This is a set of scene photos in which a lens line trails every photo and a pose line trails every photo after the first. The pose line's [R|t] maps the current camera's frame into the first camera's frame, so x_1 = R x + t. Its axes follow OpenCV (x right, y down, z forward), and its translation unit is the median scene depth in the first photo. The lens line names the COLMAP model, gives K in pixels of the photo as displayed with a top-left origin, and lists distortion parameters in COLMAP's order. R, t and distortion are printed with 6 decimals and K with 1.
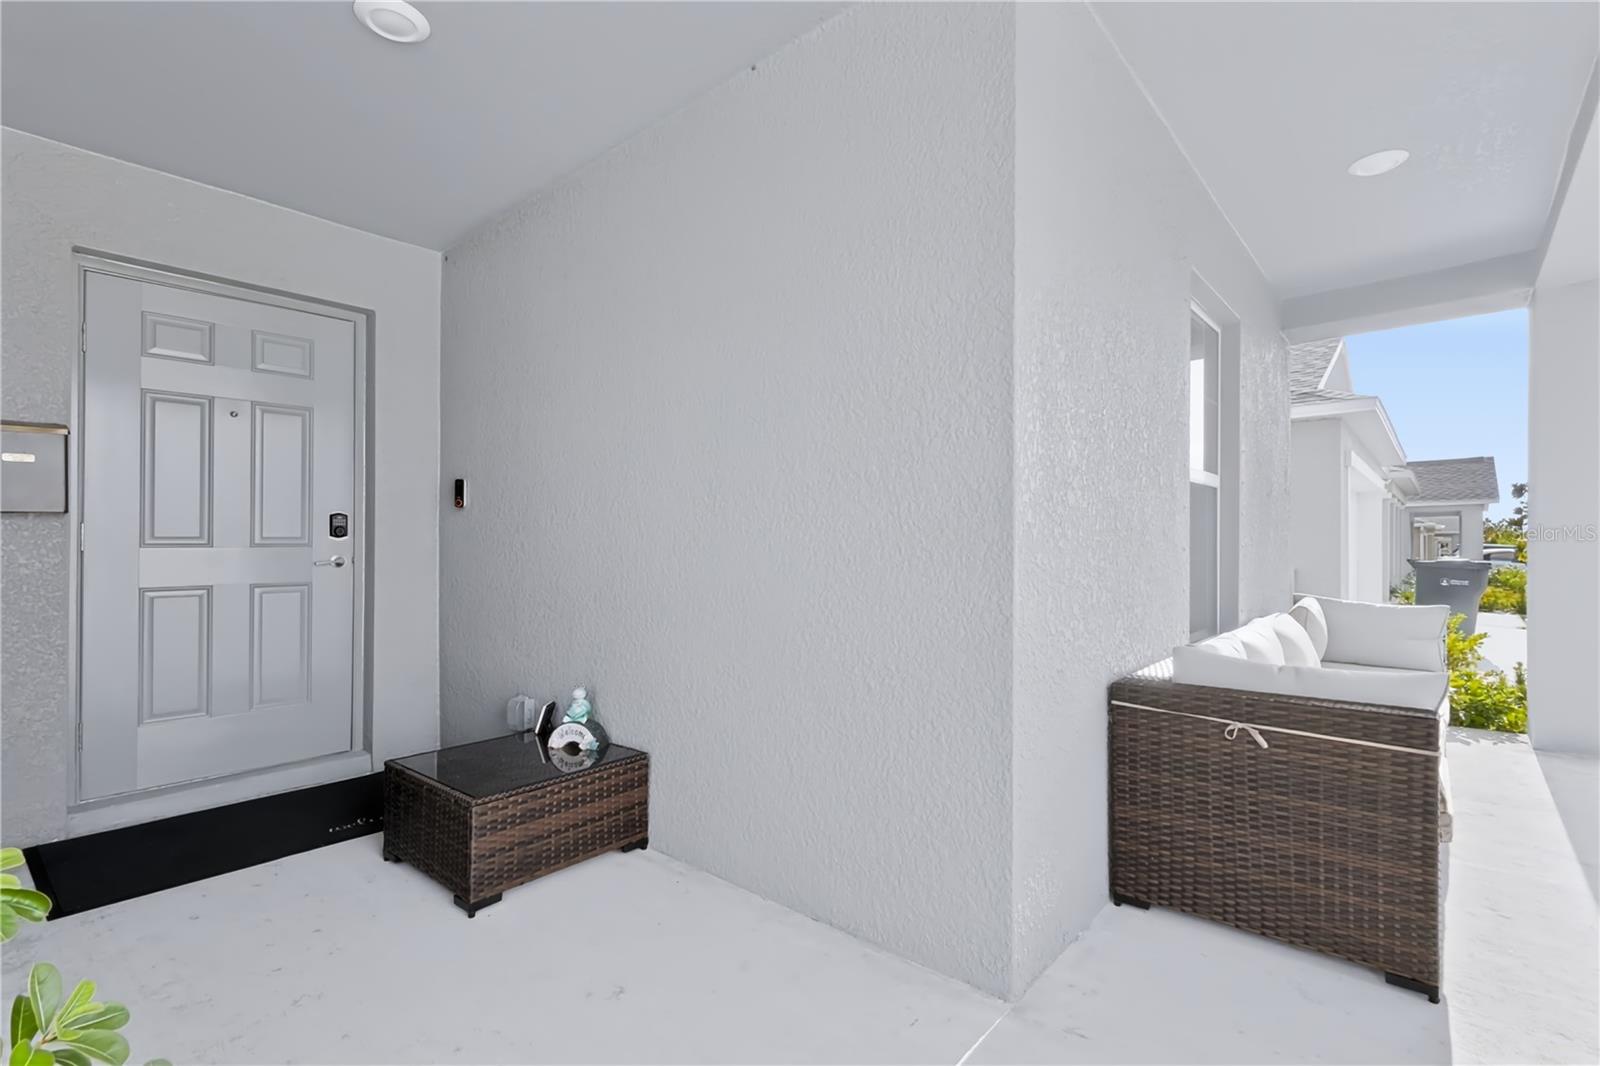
lens RADIAL K [[753.8, 0, 800.7], [0, 753.8, 541.8], [0, 0, 1]] dist [-0.002256, -0.000315]
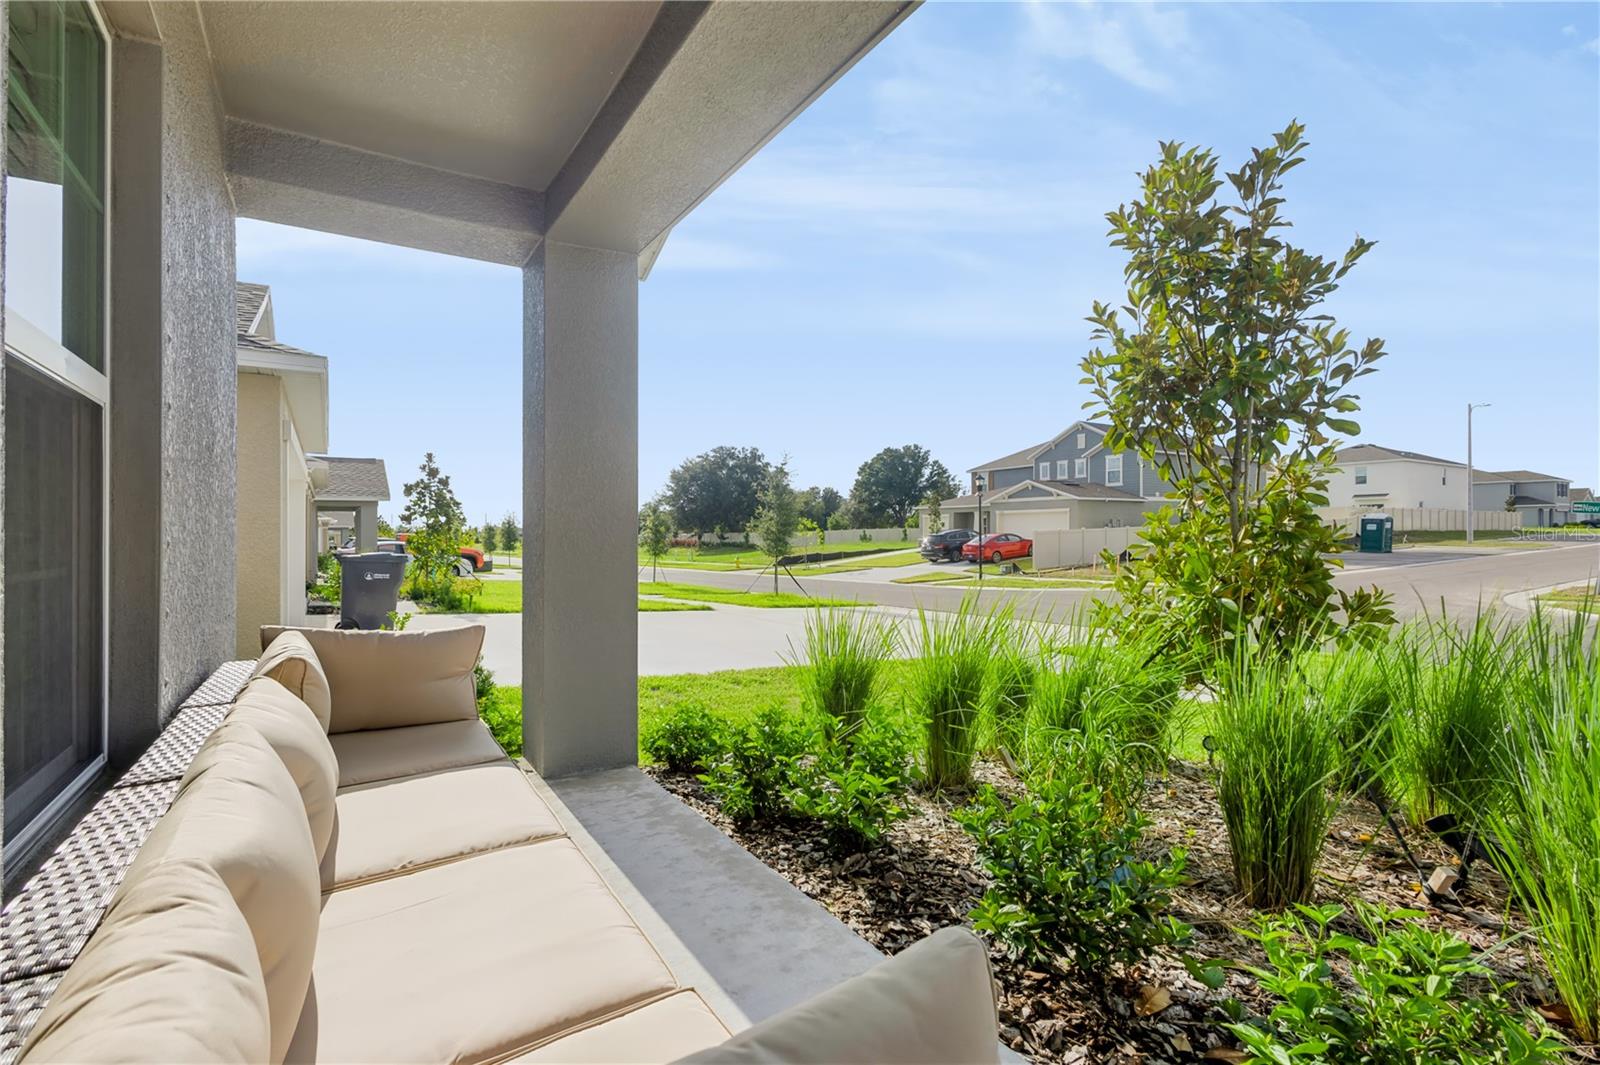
lens RADIAL K [[753.8, 0, 800.4], [0, 753.8, 541.6], [0, 0, 1]] dist [-0.002256, -0.000315]
pose [[0.300203, -0.008338, 0.953839, 0.202267], [0.000731, 0.999964, 0.008511, 0.000556], [-0.953875, -0.001858, 0.300198, 0.378050]]
